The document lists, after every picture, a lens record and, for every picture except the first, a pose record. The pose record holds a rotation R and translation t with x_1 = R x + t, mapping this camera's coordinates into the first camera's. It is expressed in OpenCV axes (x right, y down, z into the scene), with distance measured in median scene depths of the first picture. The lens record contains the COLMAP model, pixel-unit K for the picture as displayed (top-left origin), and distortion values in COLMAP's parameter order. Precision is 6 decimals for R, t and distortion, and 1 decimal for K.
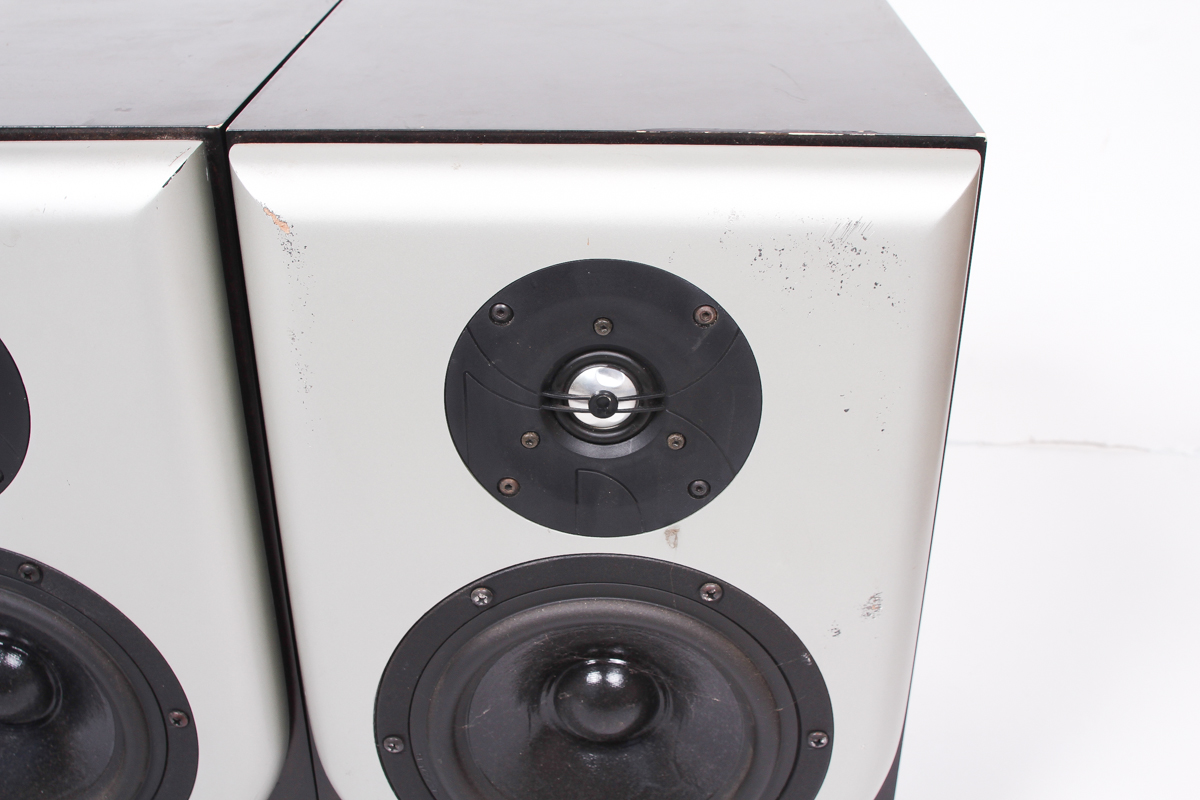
lens RADIAL K [[1366.5, 0, 608.5], [0, 1366.5, 410.7], [0, 0, 1]] dist [-0.078144, 0.000000]
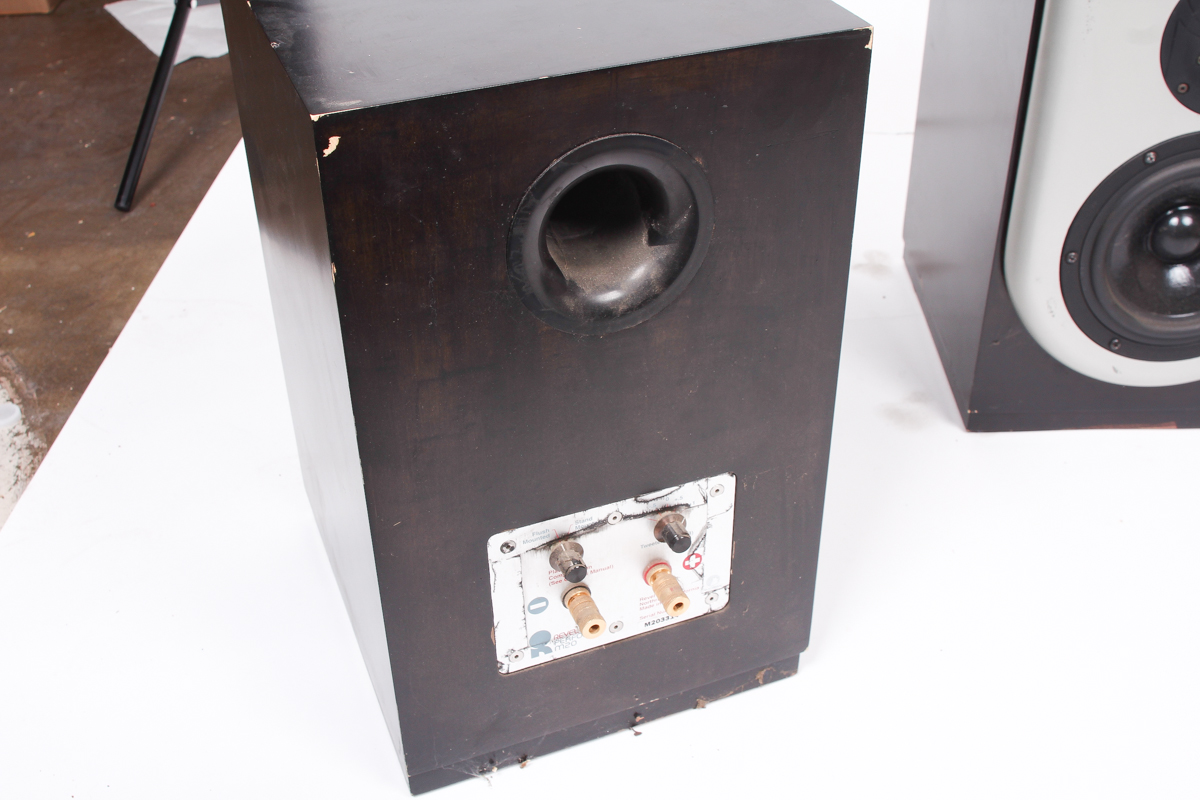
lens RADIAL K [[1366.5, 0, 603.0], [0, 1366.5, 410.6], [0, 0, 1]] dist [-0.078144, 0.000000]
pose [[0.999481, -0.030961, 0.008878, -0.793527], [0.029638, 0.991982, 0.122859, 0.217069], [-0.012611, -0.122532, 0.992384, -0.726548]]
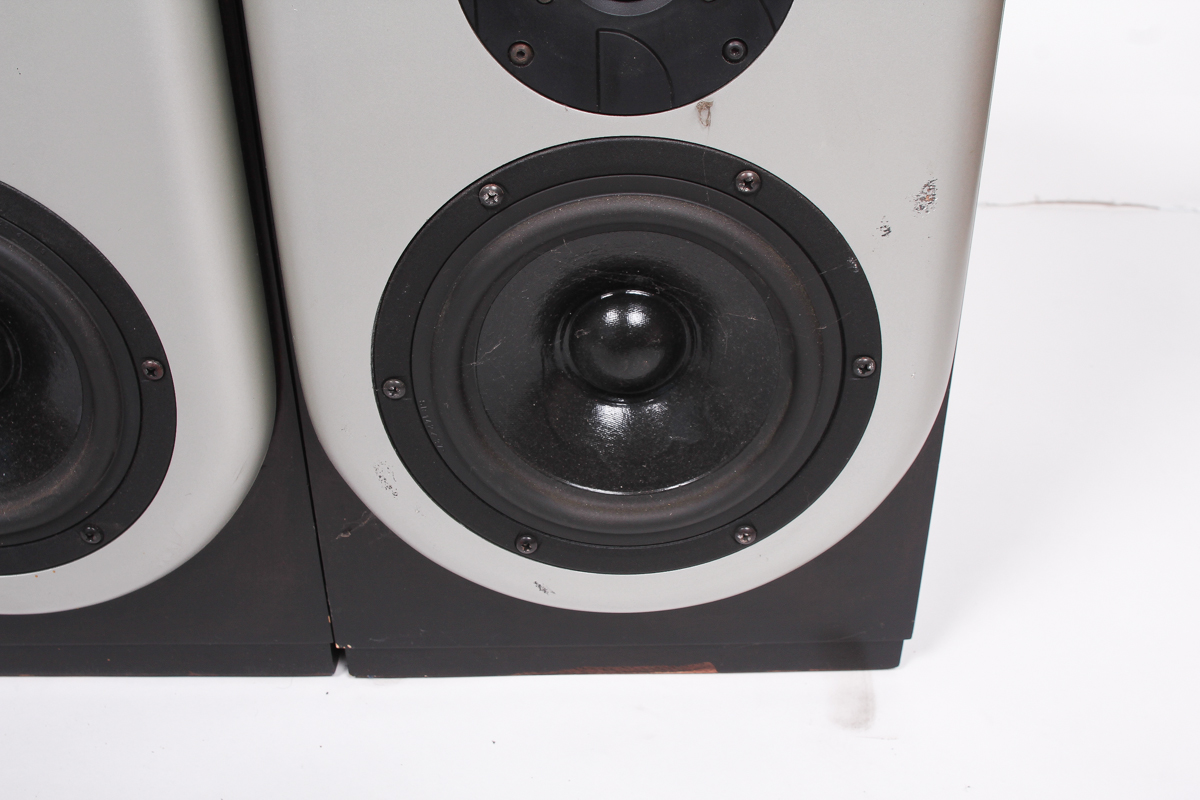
lens RADIAL K [[1366.5, 0, 604.2], [0, 1366.5, 411.0], [0, 0, 1]] dist [-0.078144, 0.000000]
pose [[0.999318, -0.027967, 0.024111, -0.042953], [0.026415, 0.997698, 0.062460, 0.214543], [-0.025802, -0.061780, 0.997756, 0.096259]]
